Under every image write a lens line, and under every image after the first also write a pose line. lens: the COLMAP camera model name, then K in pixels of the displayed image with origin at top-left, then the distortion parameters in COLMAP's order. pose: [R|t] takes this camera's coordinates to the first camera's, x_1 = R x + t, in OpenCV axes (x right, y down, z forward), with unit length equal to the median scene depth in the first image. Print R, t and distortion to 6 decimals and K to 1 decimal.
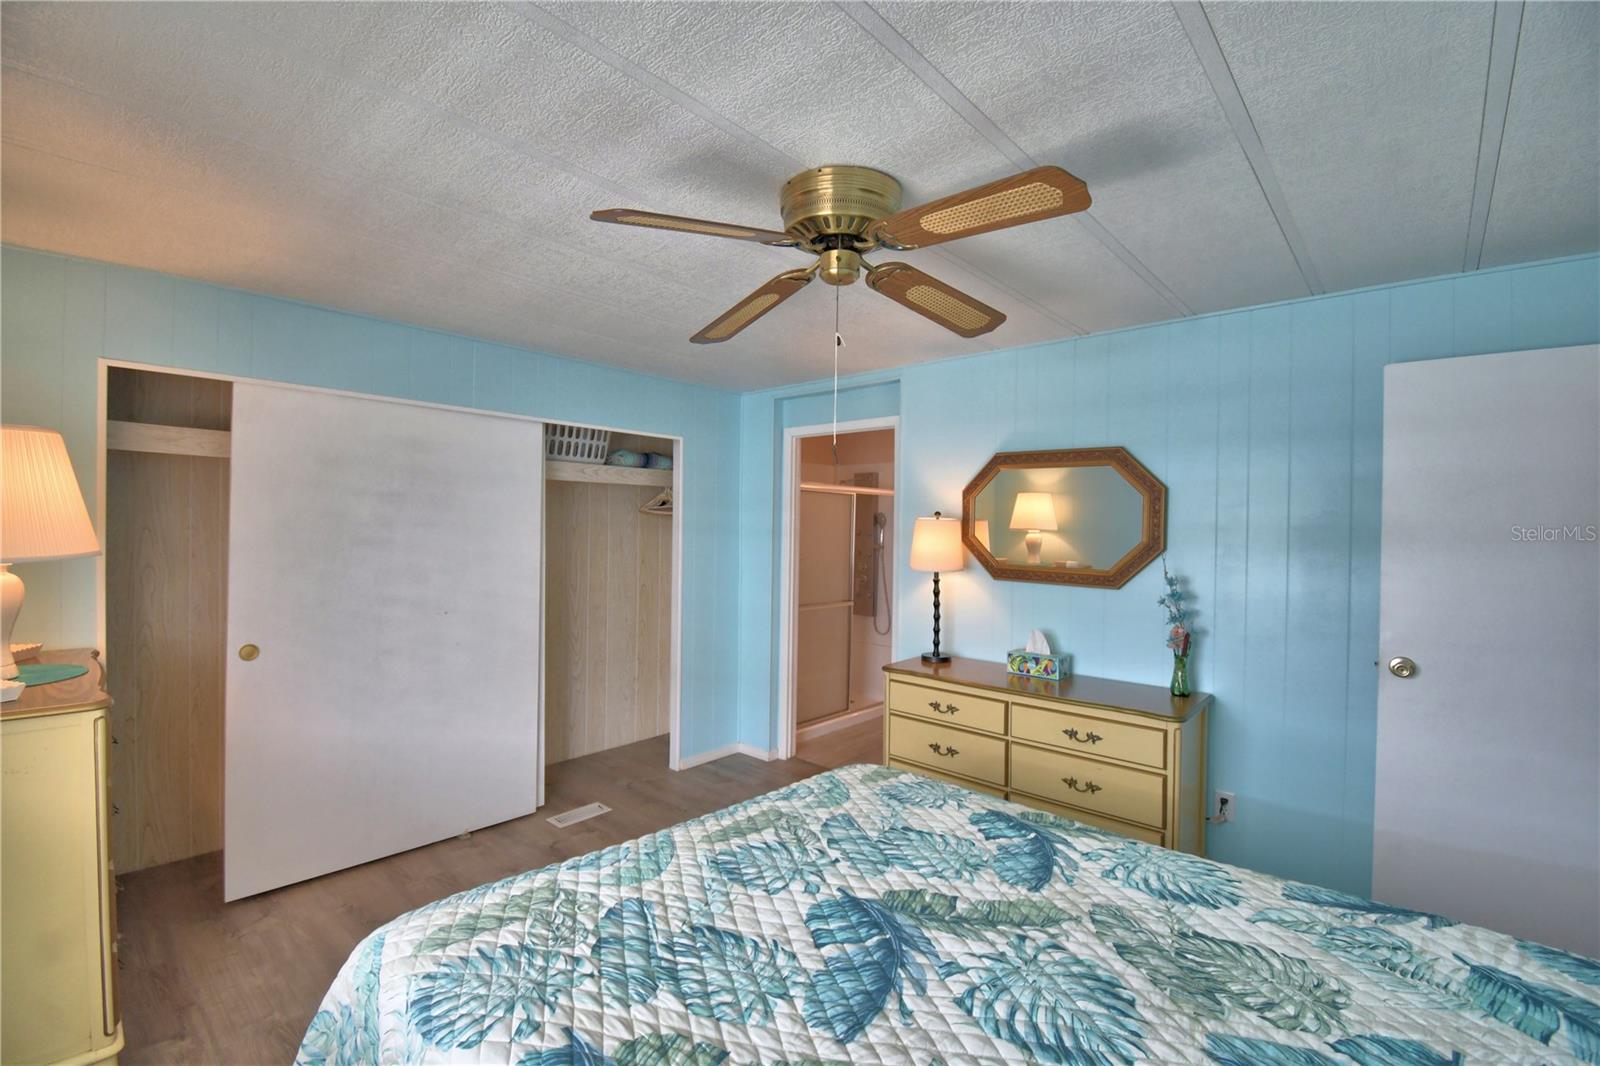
lens RADIAL K [[703.8, 0, 804.8], [0, 703.8, 524.3], [0, 0, 1]] dist [0.012298, -0.019664]
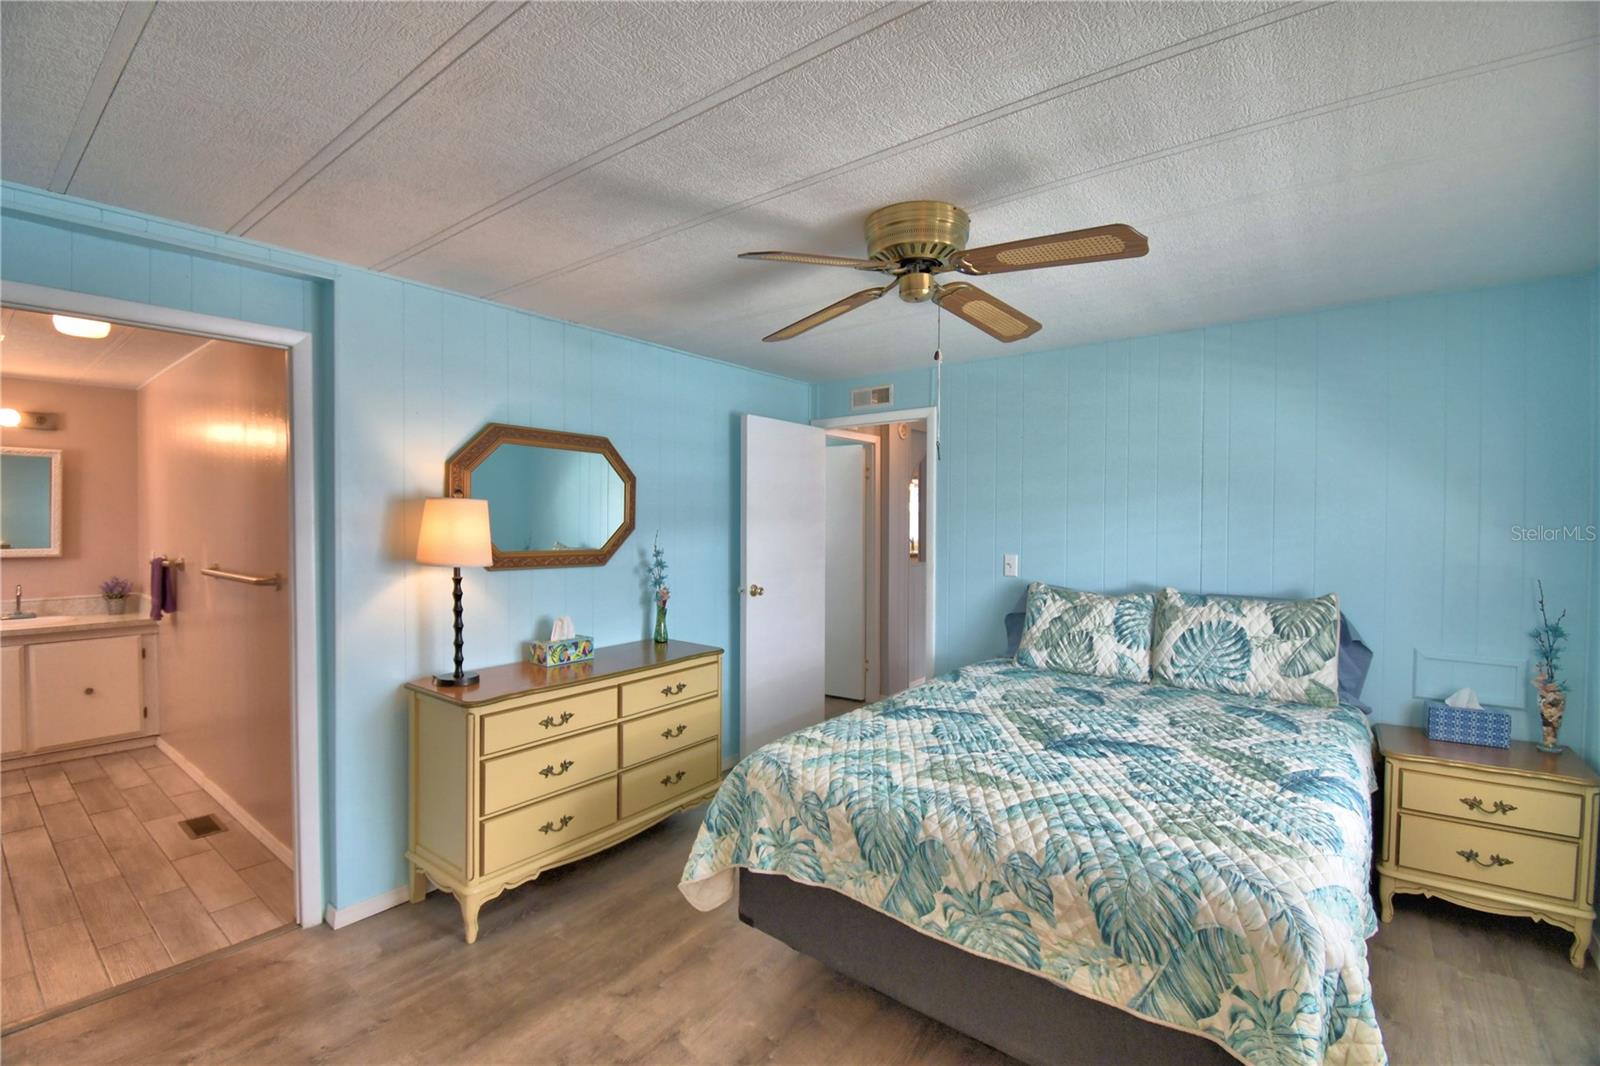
lens RADIAL K [[703.8, 0, 776.3], [0, 703.8, 523.8], [0, 0, 1]] dist [0.012298, -0.019664]
pose [[-0.048090, -0.024677, 0.998538, -0.777727], [-0.002853, 0.999694, 0.024568, -0.001301], [-0.998839, -0.001667, -0.048145, 0.900698]]
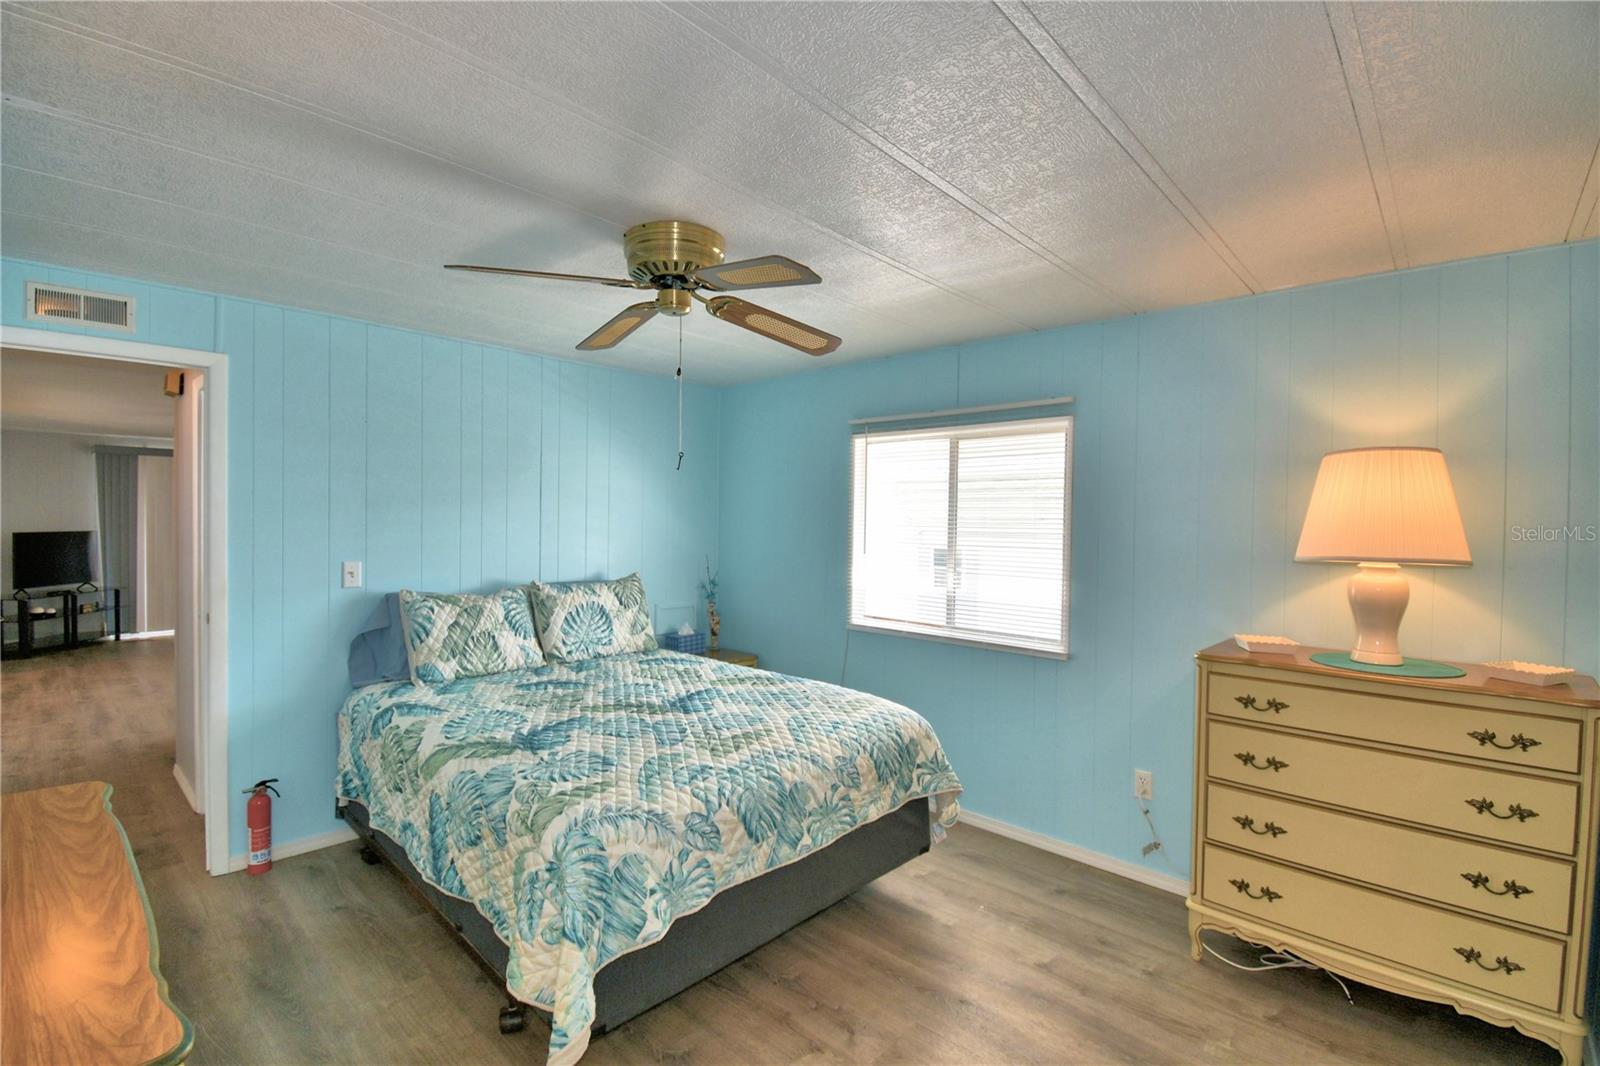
lens RADIAL K [[703.8, 0, 802.6], [0, 703.8, 532.8], [0, 0, 1]] dist [0.012298, -0.019664]
pose [[-0.999307, -0.029288, 0.022966, -0.145024], [-0.028910, 0.999444, 0.016629, 0.003971], [-0.023440, 0.015954, -0.999598, 1.545185]]
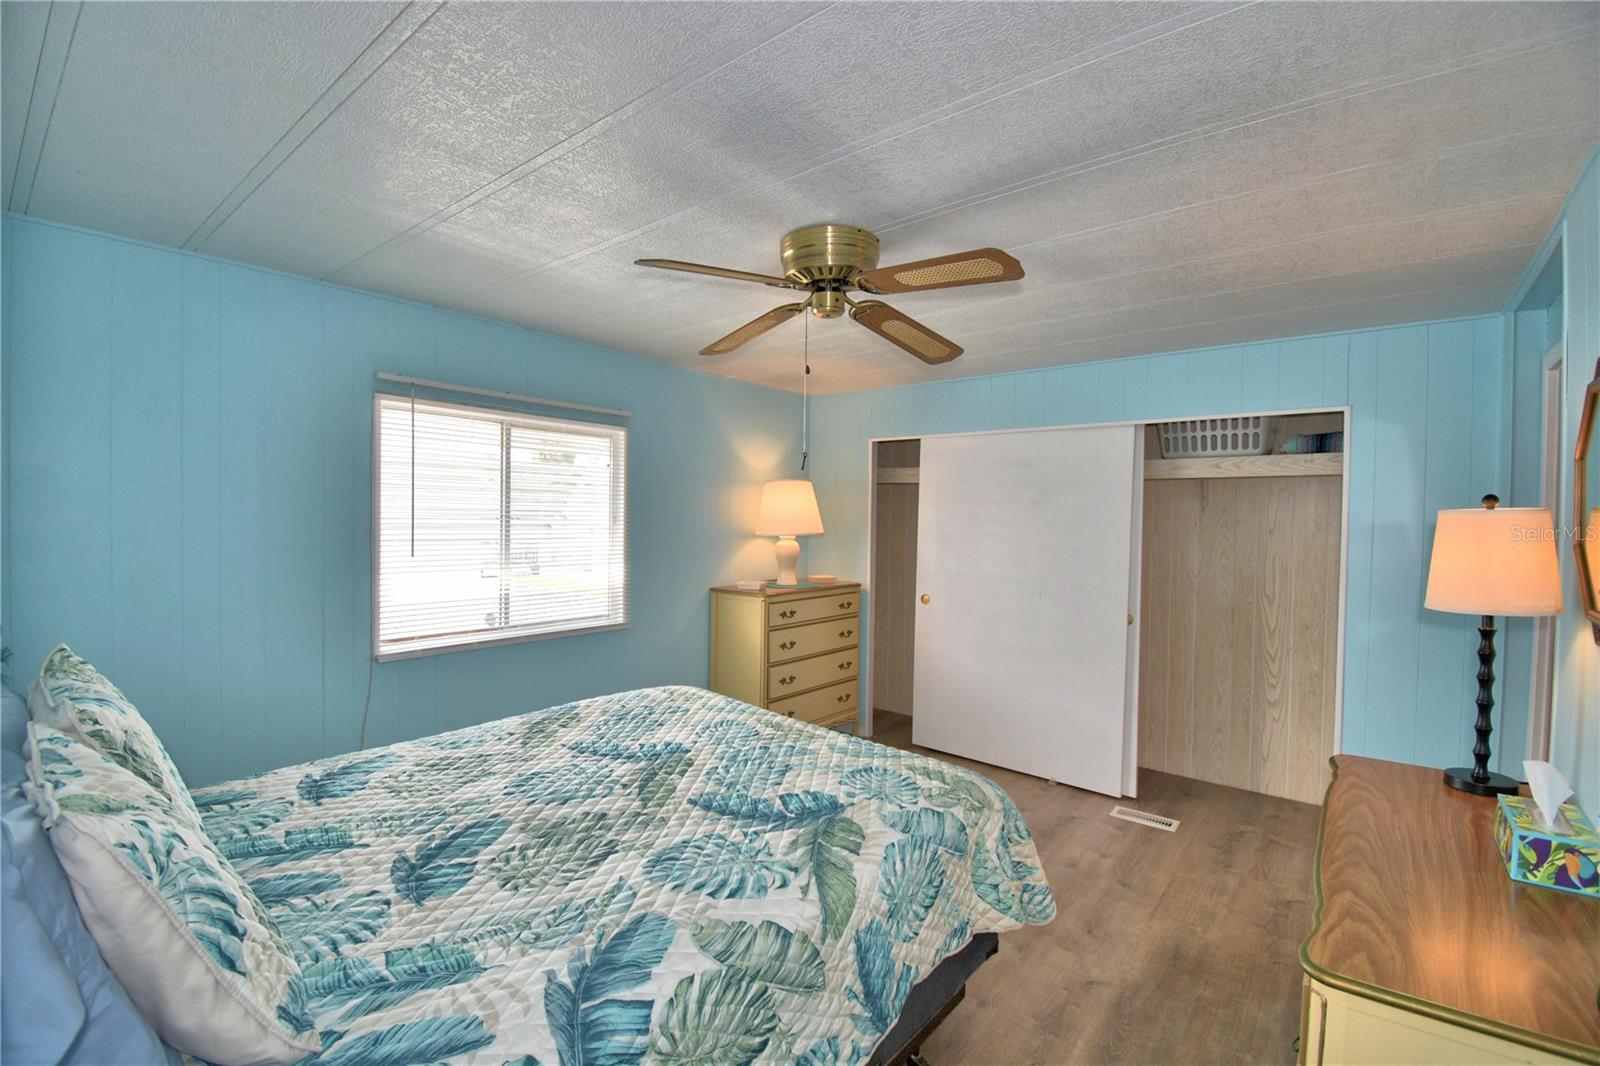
lens RADIAL K [[703.8, 0, 772.0], [0, 703.8, 529.9], [0, 0, 1]] dist [0.012298, -0.019664]
pose [[0.008009, 0.005929, -0.999950, 0.884849], [-0.011357, 0.999918, 0.005838, 0.012618], [0.999903, 0.011310, 0.008076, 0.630805]]
